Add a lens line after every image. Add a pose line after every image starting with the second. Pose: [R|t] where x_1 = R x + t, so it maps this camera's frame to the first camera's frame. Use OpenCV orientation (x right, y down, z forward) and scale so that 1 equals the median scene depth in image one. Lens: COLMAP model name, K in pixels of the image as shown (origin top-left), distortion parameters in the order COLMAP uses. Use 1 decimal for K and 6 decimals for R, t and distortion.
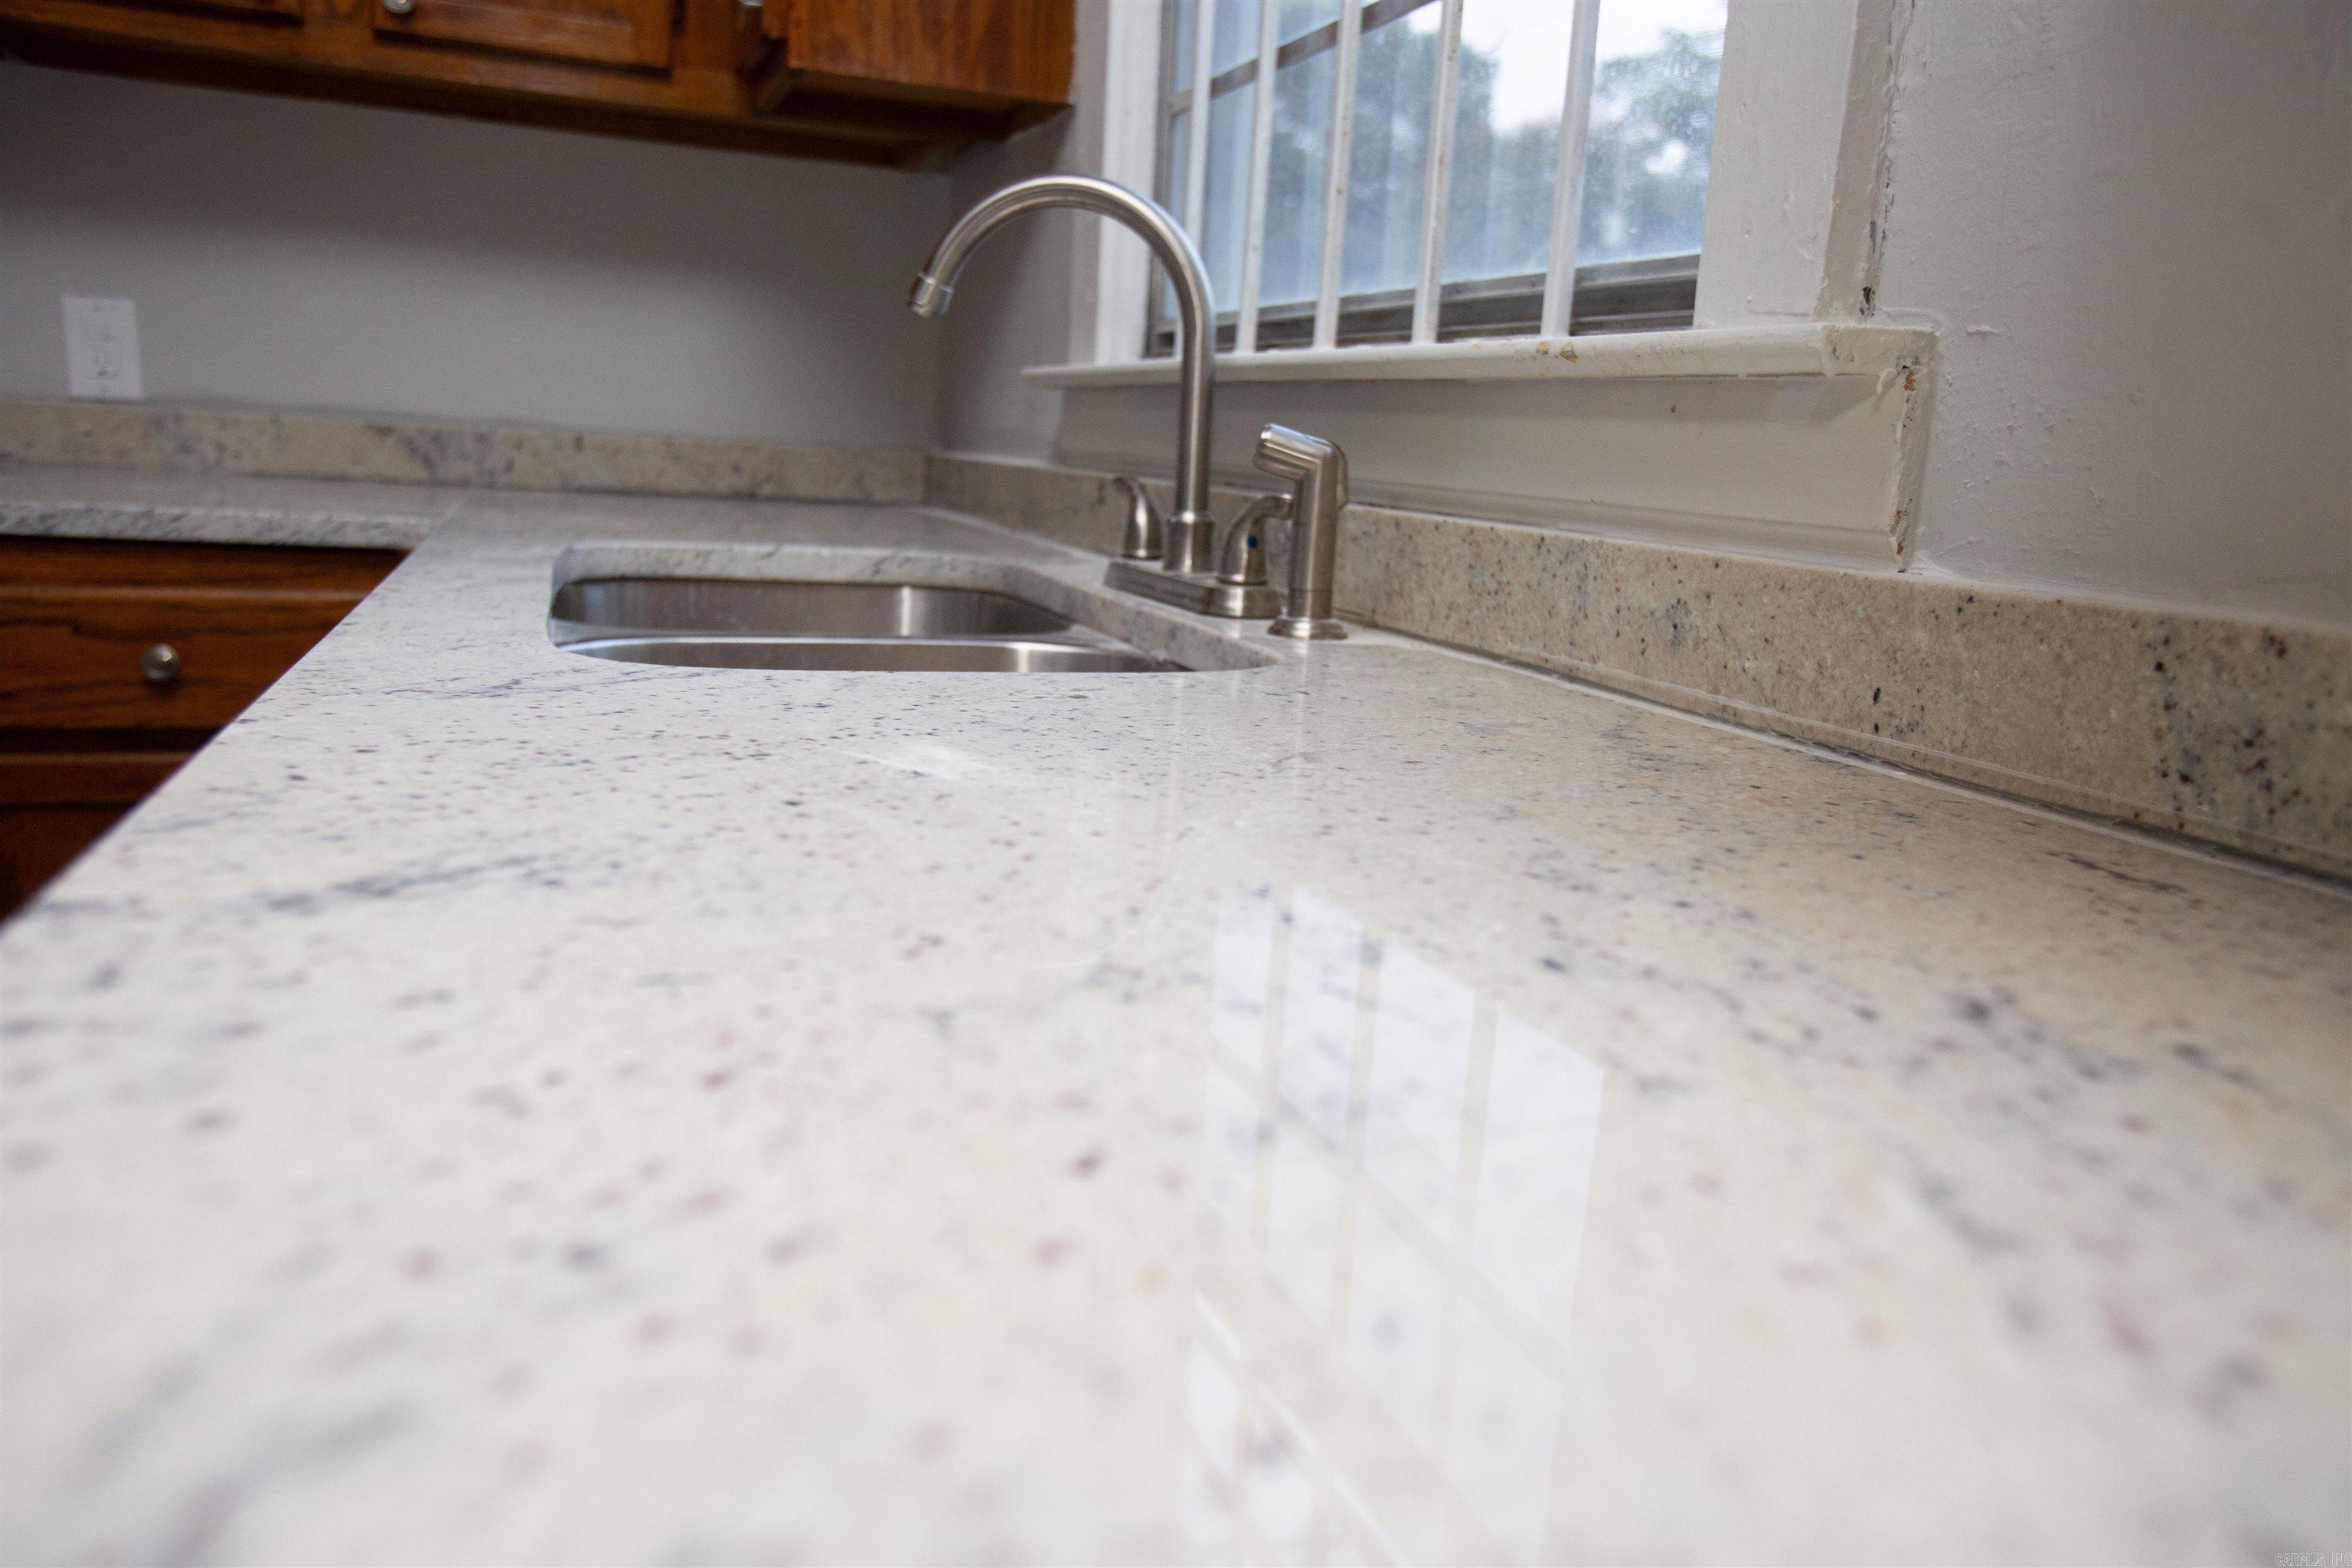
lens RADIAL K [[1635.6, 0, 1176.0], [0, 1635.6, 784.0], [0, 0, 1]] dist [-0.001373, -0.000199]
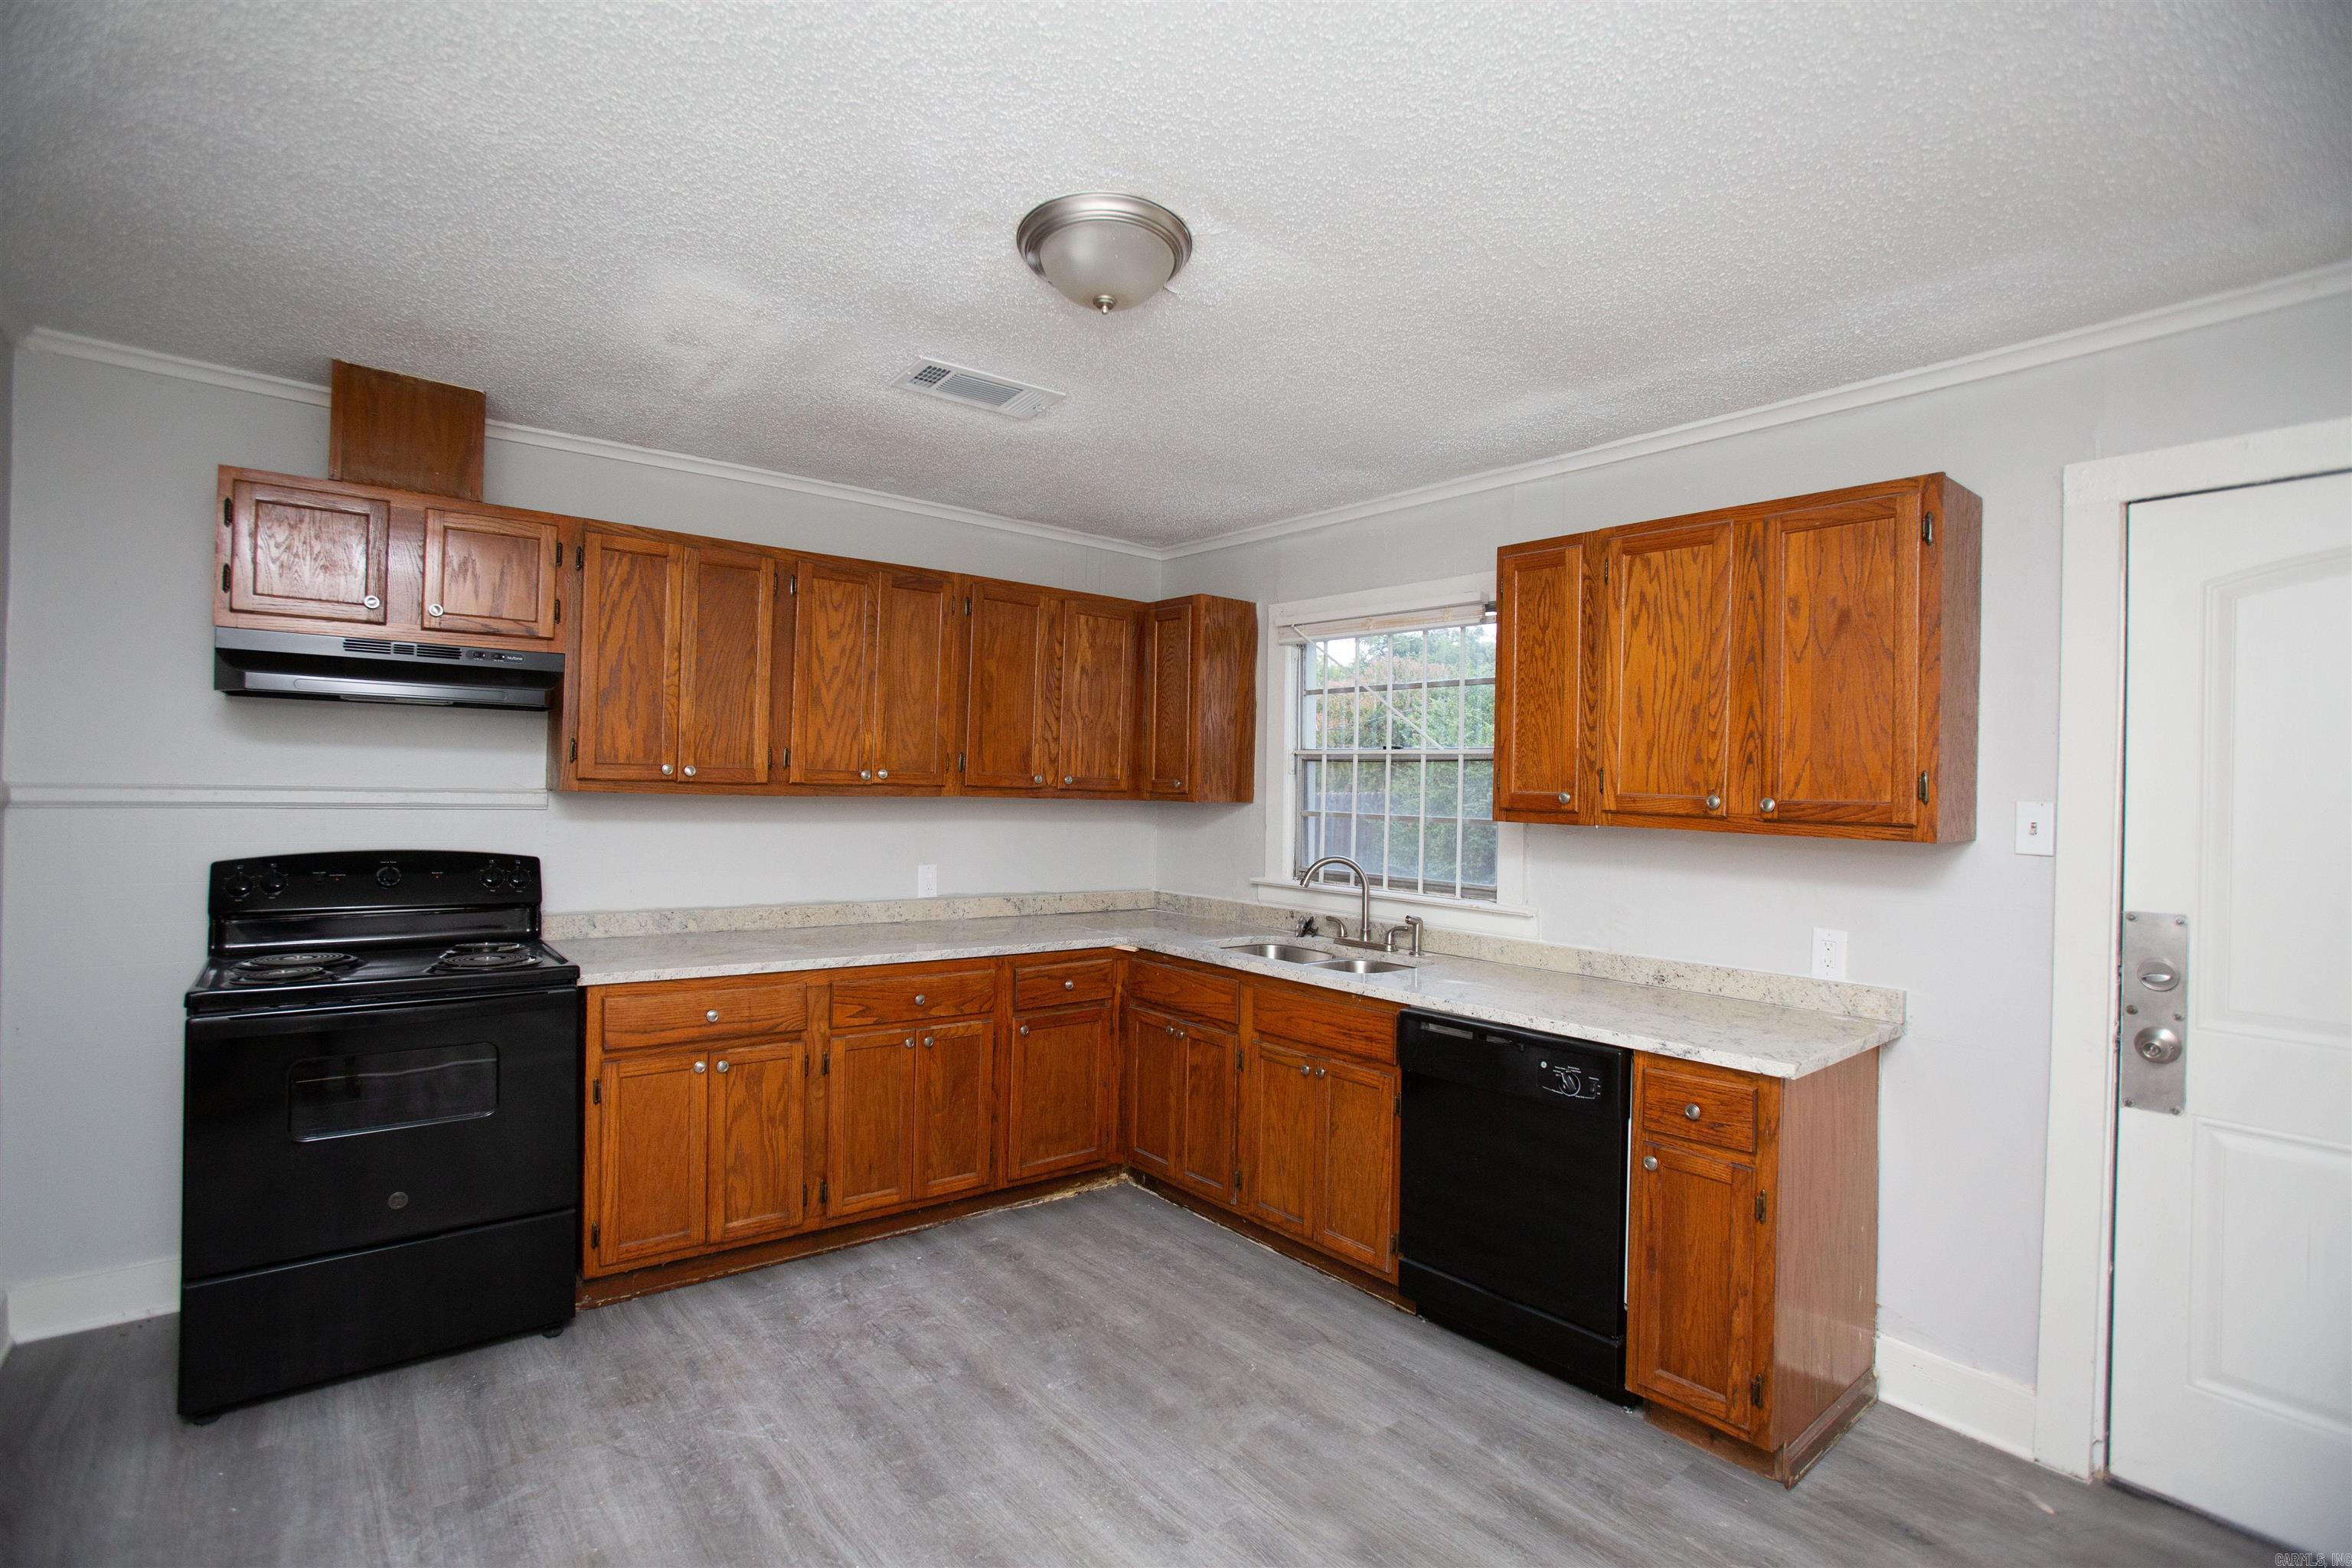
lens RADIAL K [[1084.0, 0, 1157.0], [0, 1084.0, 783.7], [0, 0, 1]] dist [-0.084208, 0.039632]
pose [[0.952257, -0.041138, 0.302513, -1.149866], [0.100640, 0.977792, -0.183831, -0.050896], [-0.288233, 0.205499, 0.935250, -1.349252]]
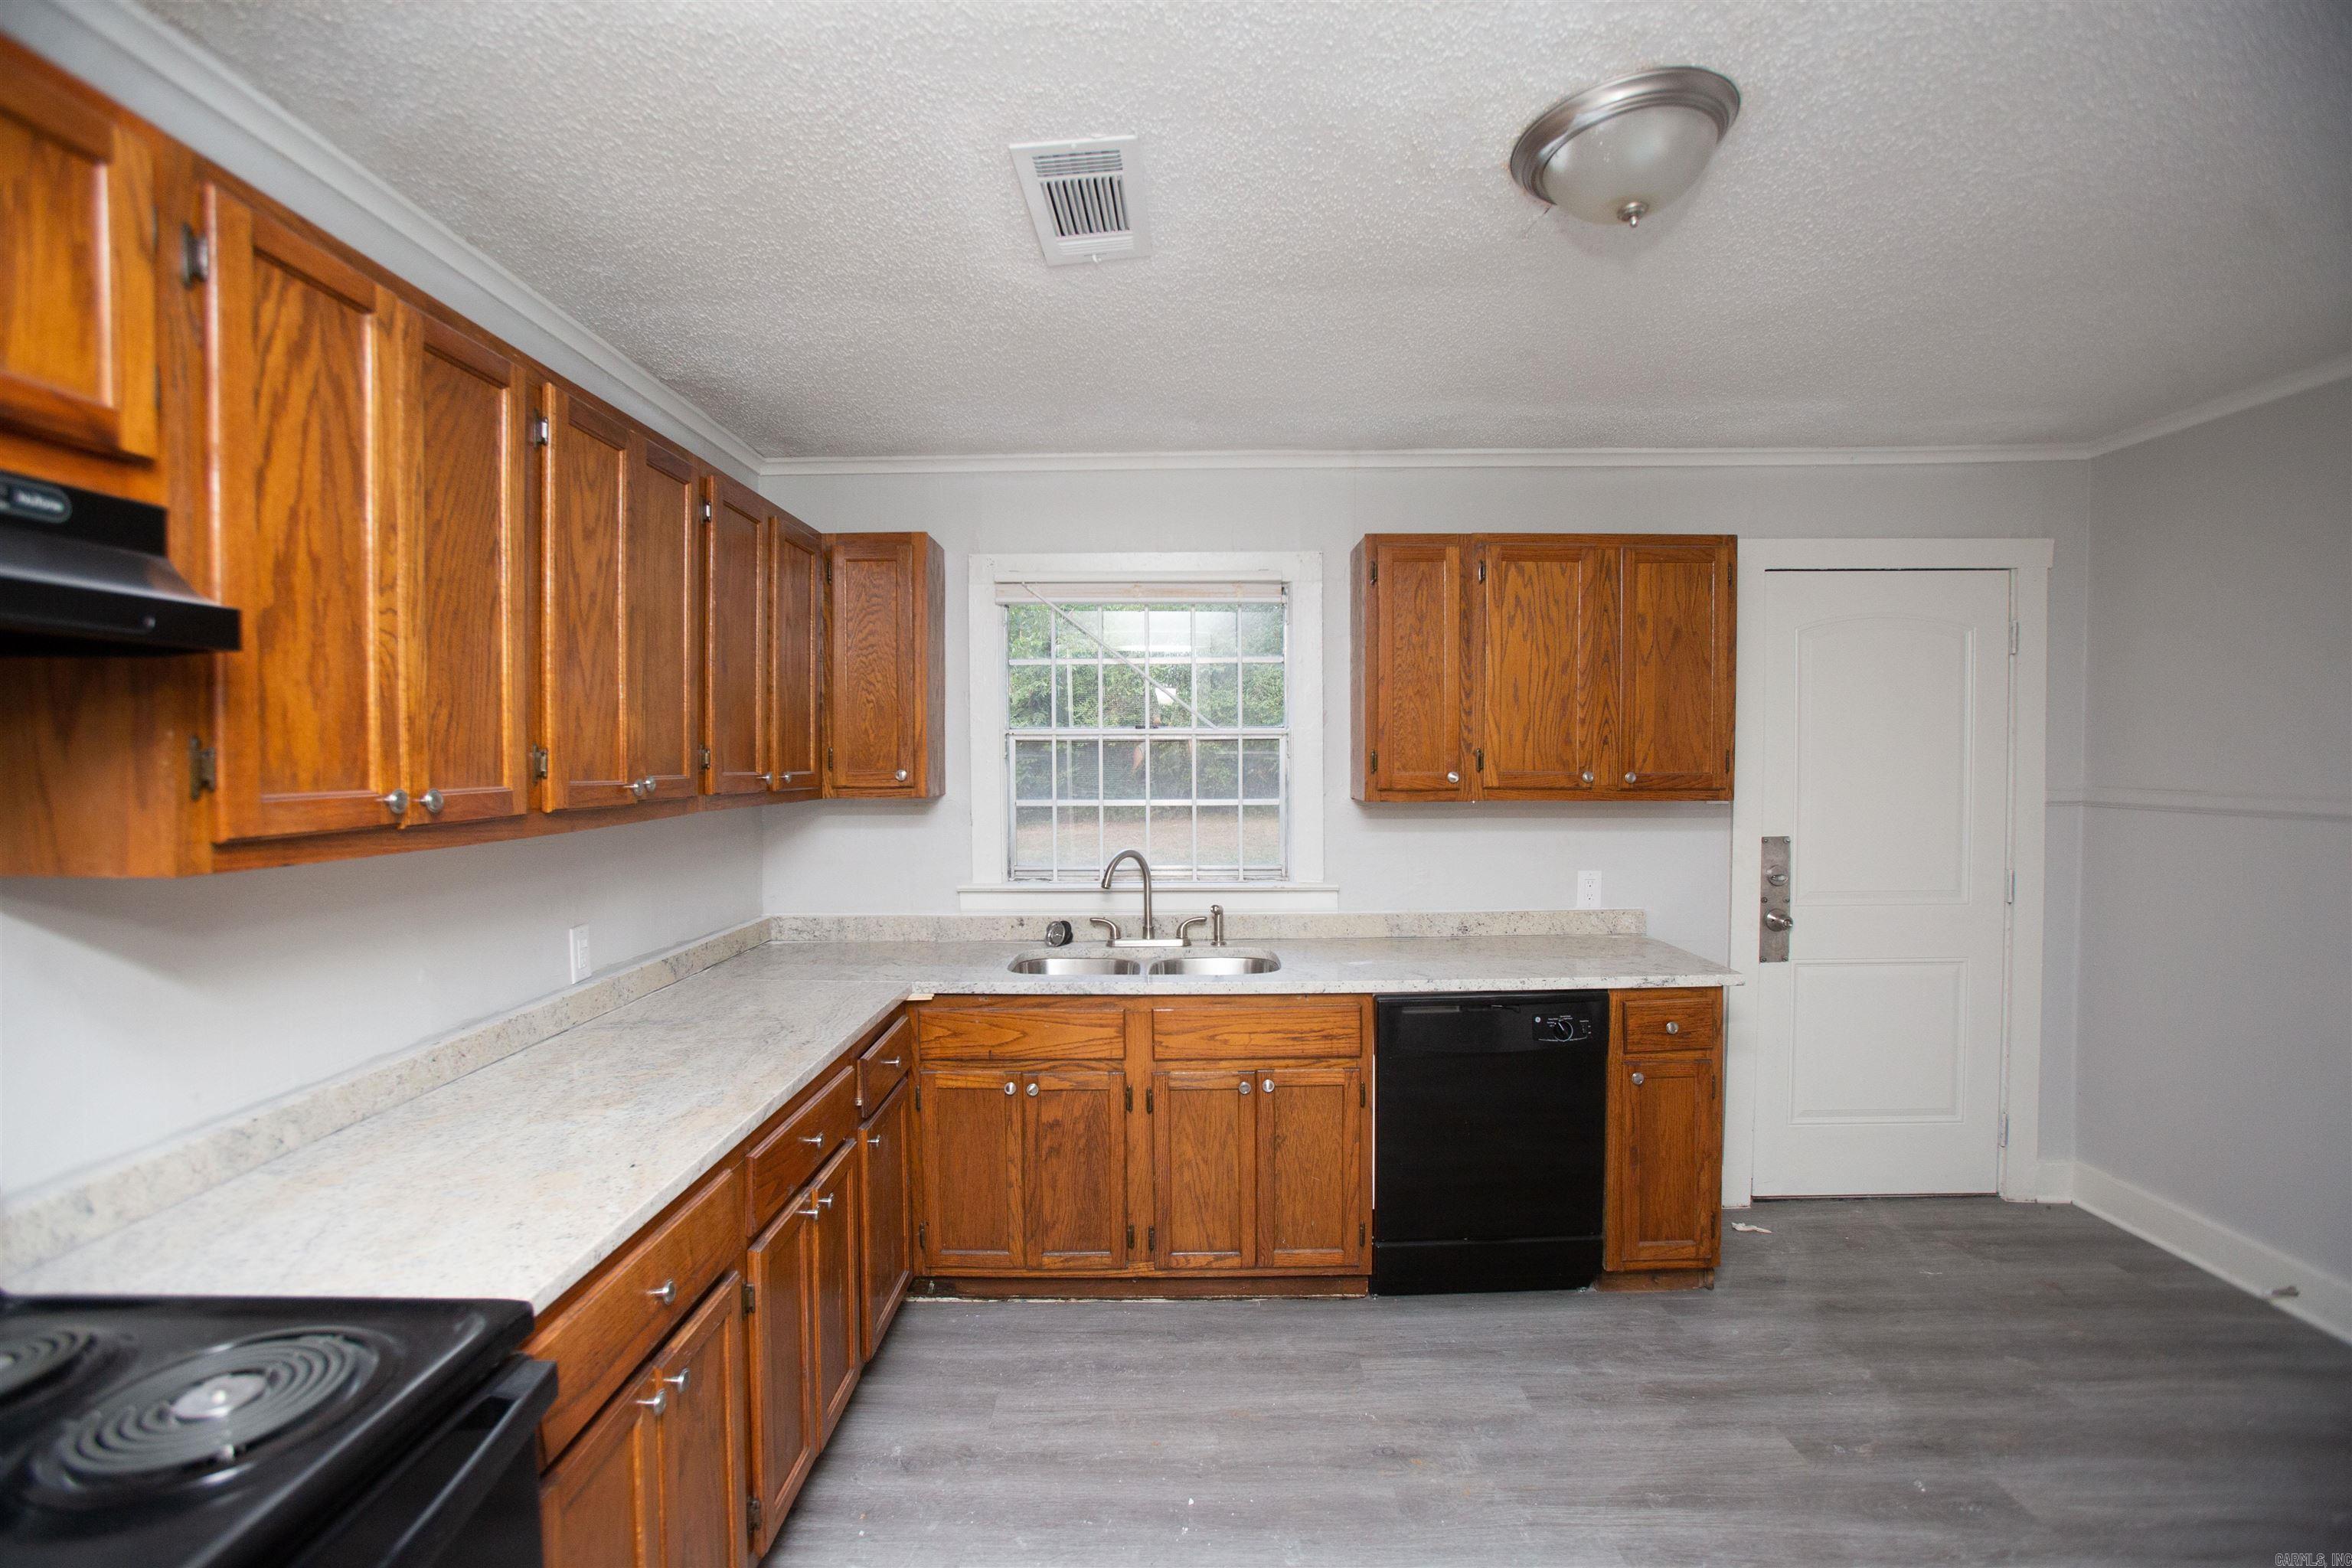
lens RADIAL K [[1084.0, 0, 1157.0], [0, 1084.0, 783.7], [0, 0, 1]] dist [-0.084208, 0.039632]
pose [[0.375438, -0.093408, 0.922129, -2.003272], [0.225226, 0.974281, 0.006991, -0.425382], [-0.899066, 0.205063, 0.386820, -0.092677]]
